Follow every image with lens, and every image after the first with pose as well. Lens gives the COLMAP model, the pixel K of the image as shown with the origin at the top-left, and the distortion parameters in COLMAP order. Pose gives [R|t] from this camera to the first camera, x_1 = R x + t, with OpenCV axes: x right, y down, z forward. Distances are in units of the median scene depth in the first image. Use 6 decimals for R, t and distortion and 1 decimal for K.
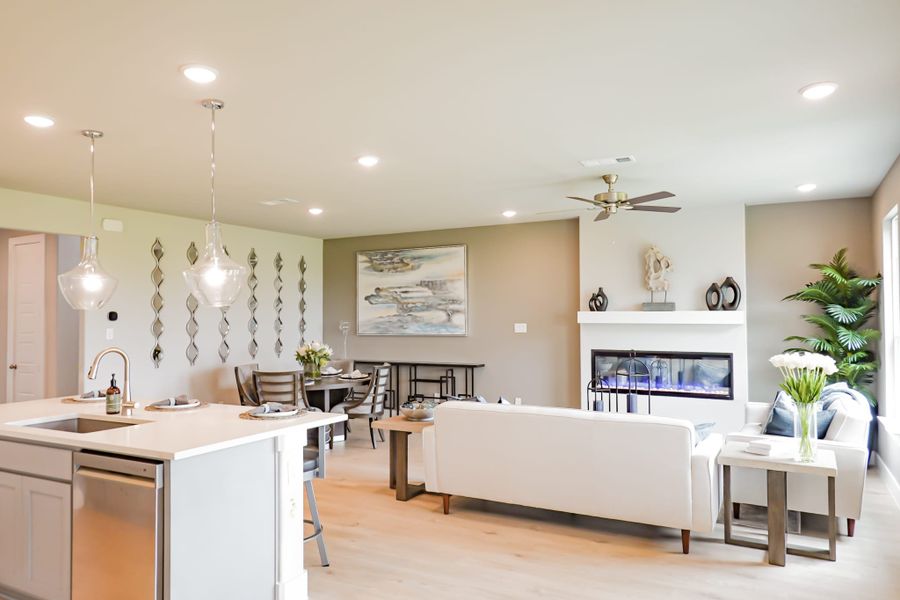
lens RADIAL K [[617.7, 0, 450.0], [0, 617.7, 300.0], [0, 0, 1]] dist [-0.000191, 0.001466]
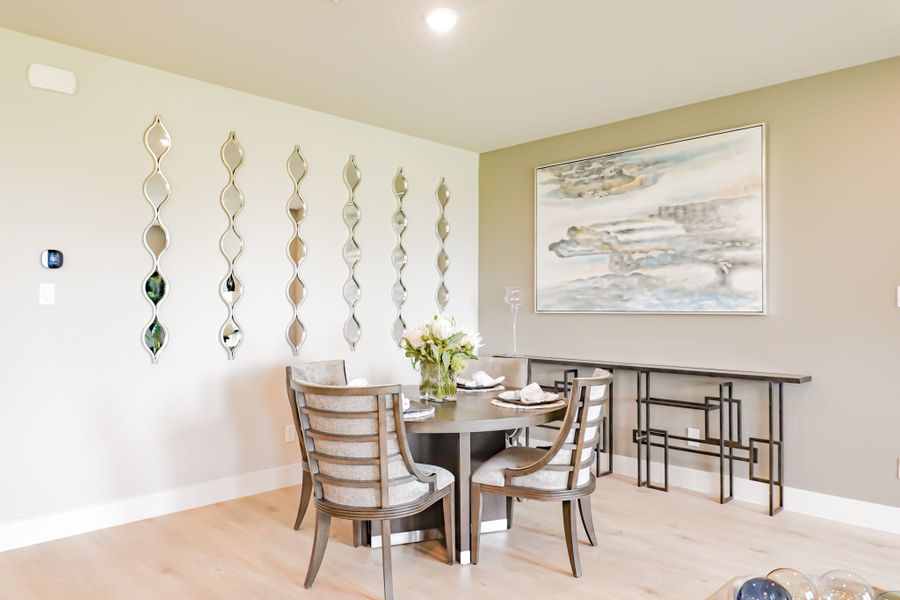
lens RADIAL K [[617.7, 0, 450.0], [0, 617.7, 300.0], [0, 0, 1]] dist [-0.000191, 0.001466]
pose [[0.959003, 0.006092, -0.283330, -0.069068], [-0.002006, 0.999890, 0.014709, 0.039274], [0.283389, -0.013538, 0.958910, 0.463503]]
